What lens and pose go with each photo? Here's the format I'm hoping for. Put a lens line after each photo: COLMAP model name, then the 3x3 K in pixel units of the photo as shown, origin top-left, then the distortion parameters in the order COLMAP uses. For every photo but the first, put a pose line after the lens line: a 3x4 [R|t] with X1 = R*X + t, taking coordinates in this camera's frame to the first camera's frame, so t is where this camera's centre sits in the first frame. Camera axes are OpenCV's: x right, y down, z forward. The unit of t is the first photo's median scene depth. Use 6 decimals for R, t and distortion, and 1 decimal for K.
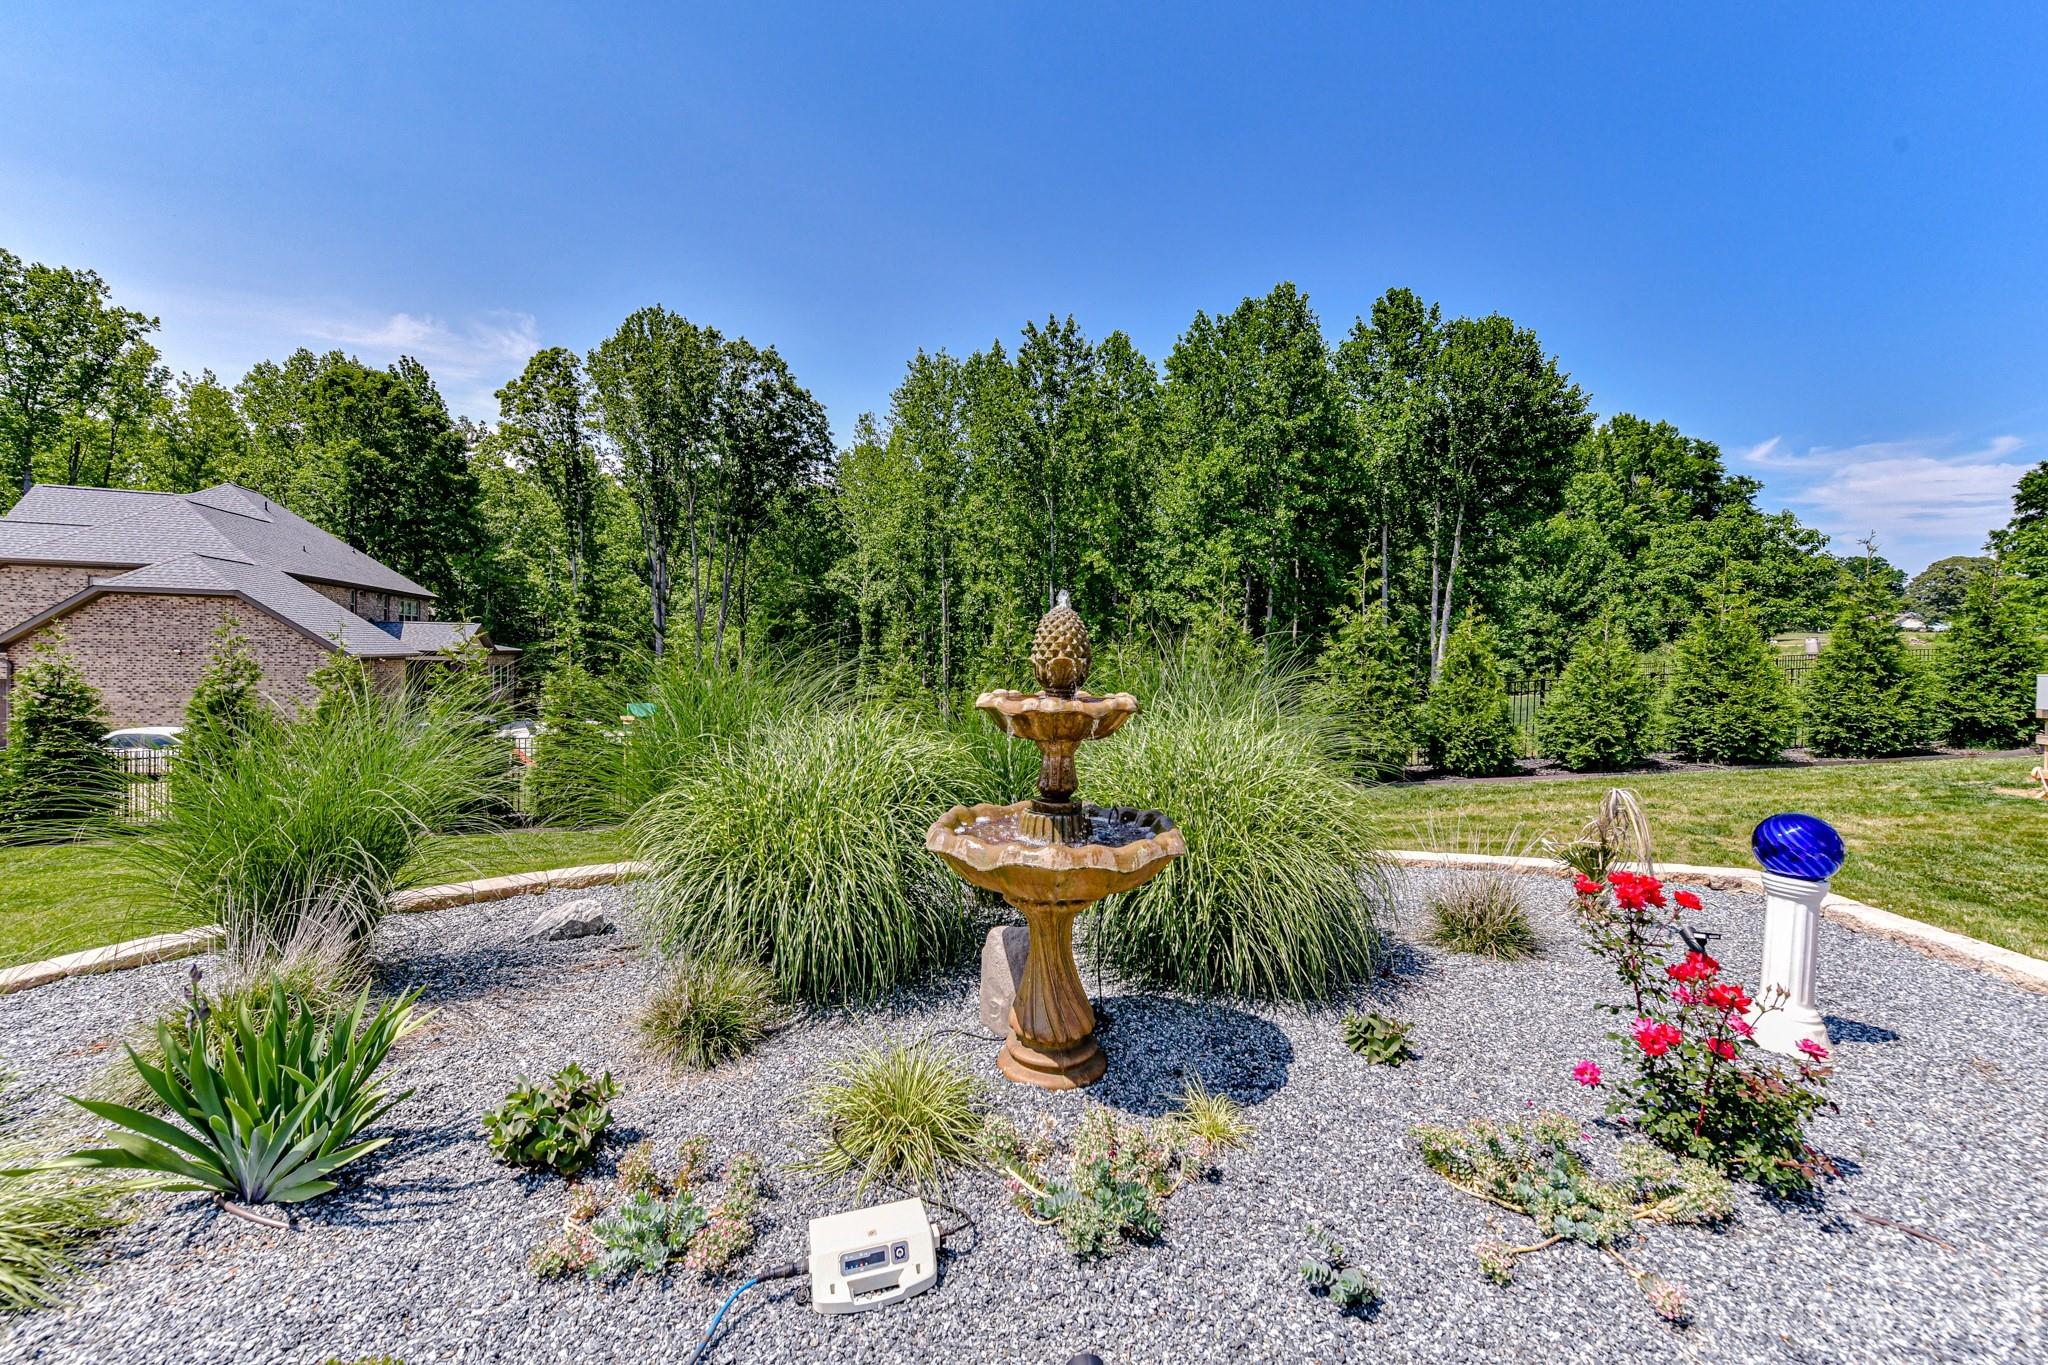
lens RADIAL K [[805.8, 0, 1004.6], [0, 805.8, 682.2], [0, 0, 1]] dist [0.007135, -0.002022]
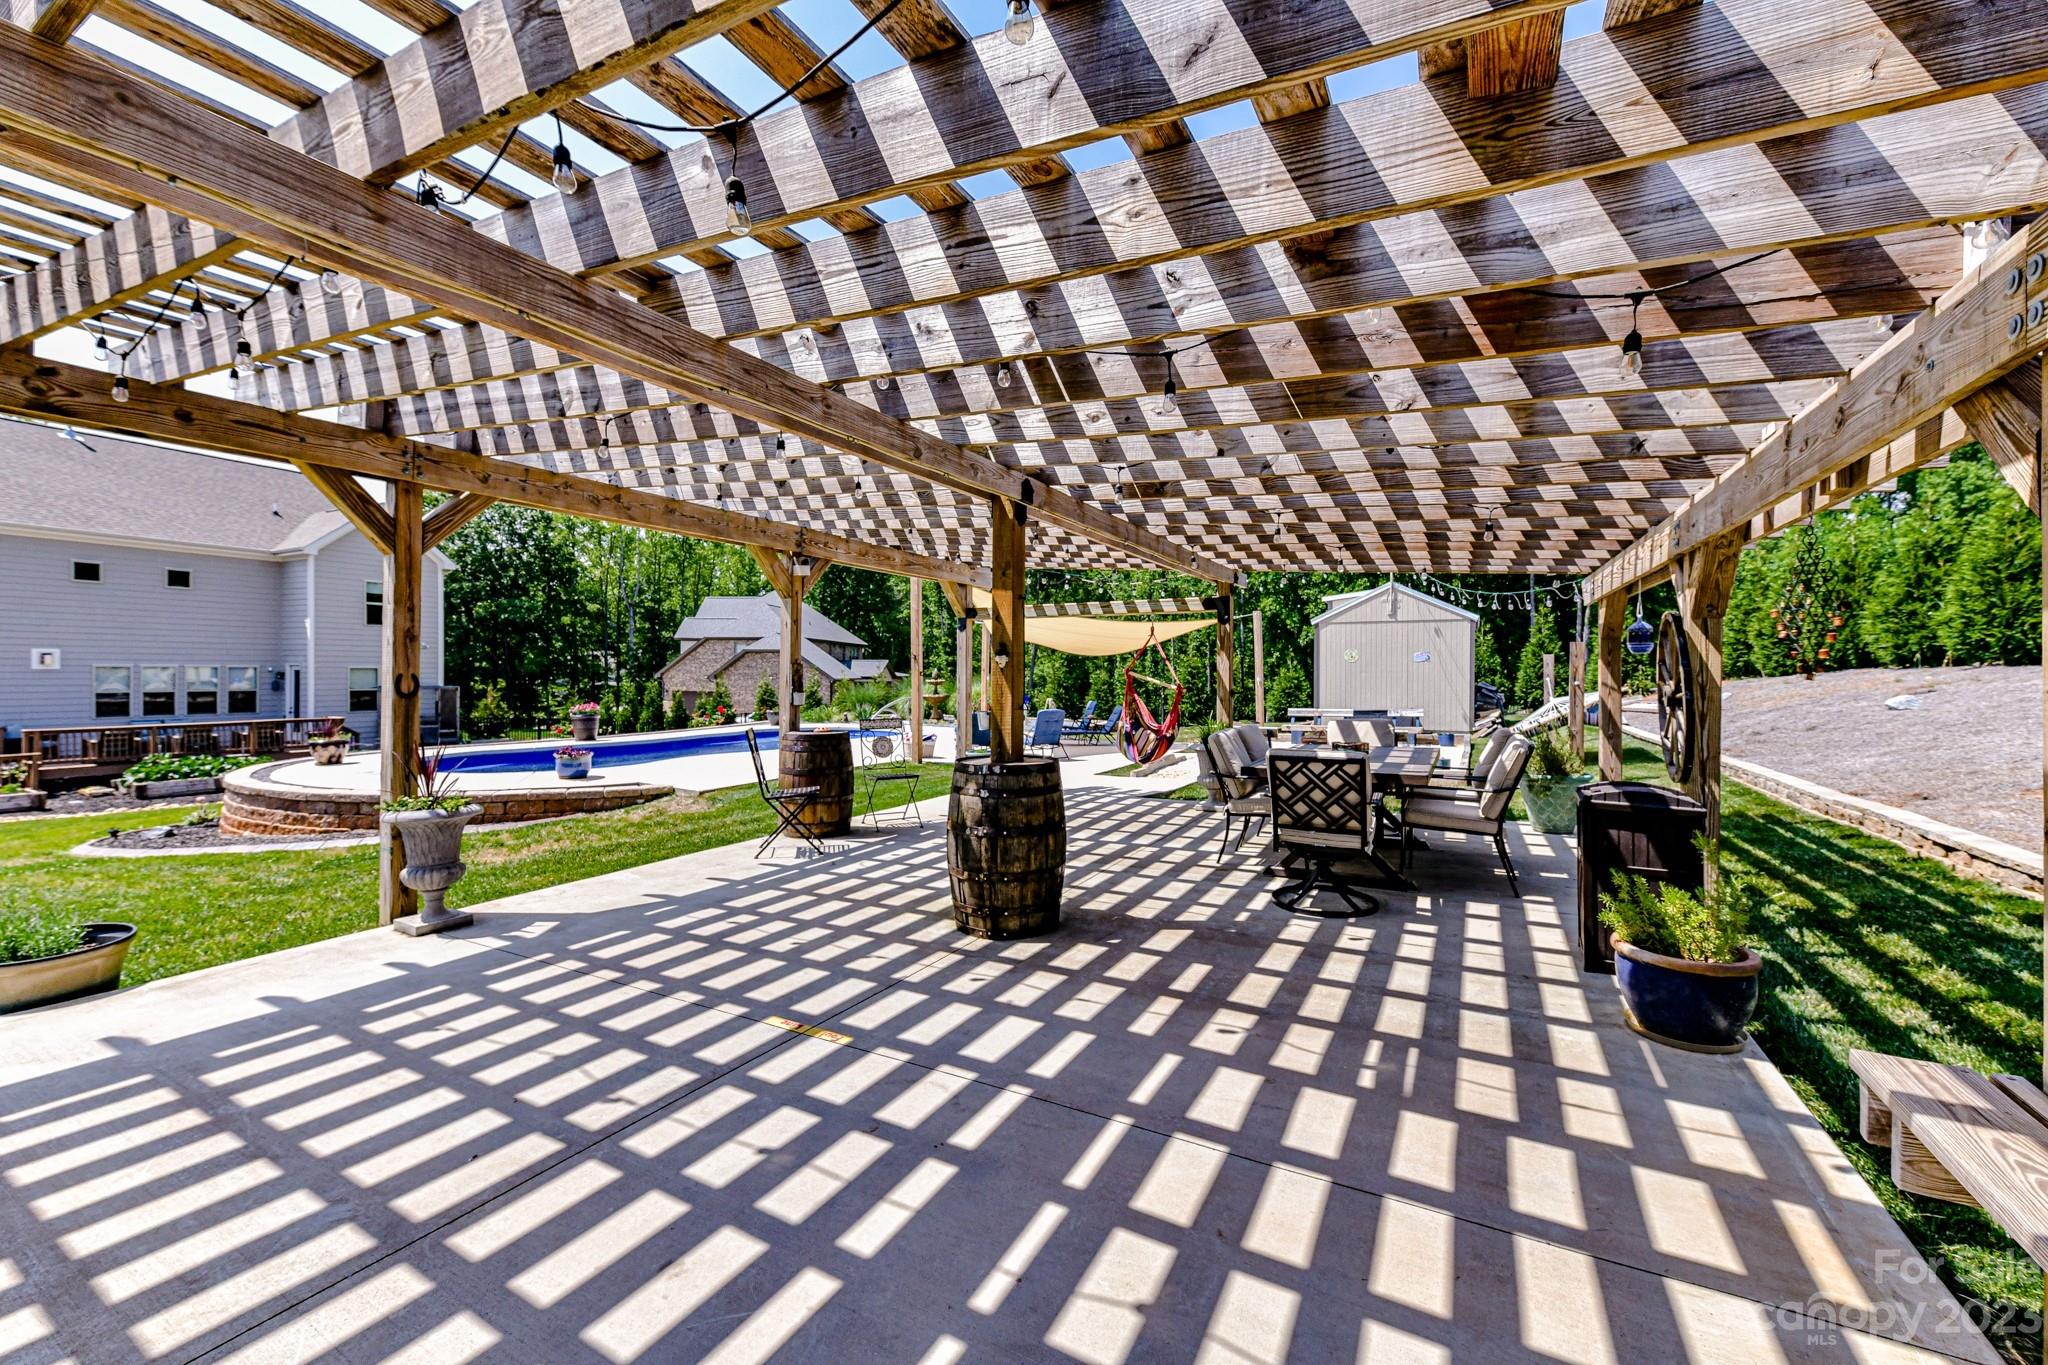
lens RADIAL K [[805.8, 0, 1010.5], [0, 805.8, 676.3], [0, 0, 1]] dist [0.007135, -0.002022]
pose [[0.909742, -0.010737, -0.415035, 0.195997], [-0.003384, 0.999441, -0.033273, 0.011395], [0.415160, 0.031674, 0.909197, -0.296279]]
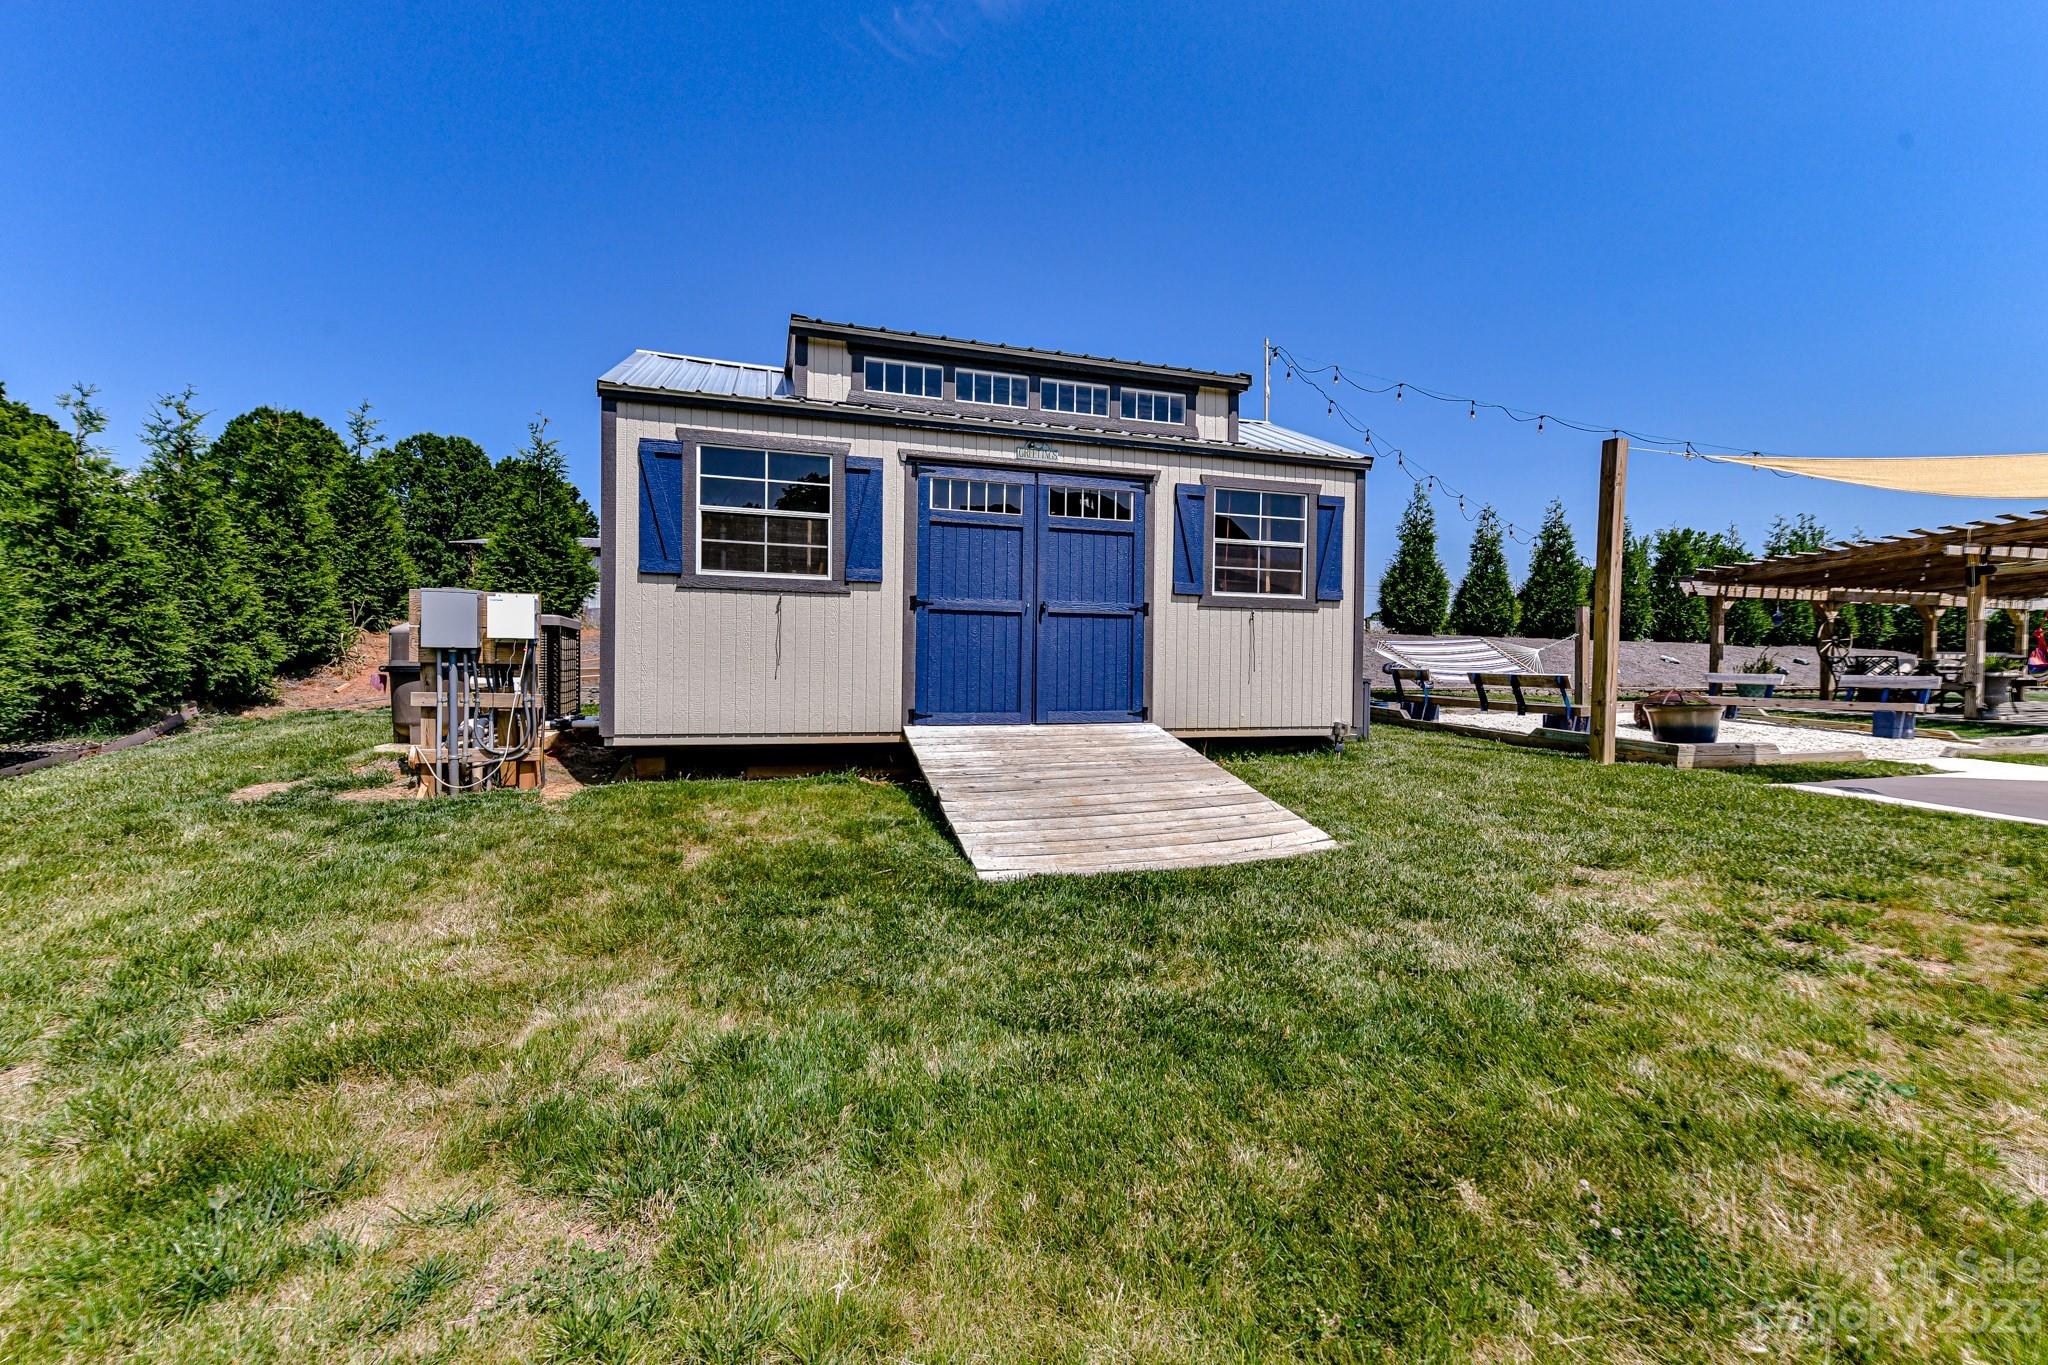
lens RADIAL K [[805.8, 0, 1020.5], [0, 805.8, 672.0], [0, 0, 1]] dist [0.007135, -0.002022]
pose [[-0.379393, -0.020677, 0.925005, 0.077824], [0.019077, 0.999363, 0.030164, 0.005906], [-0.925039, 0.029090, -0.378757, 0.112601]]
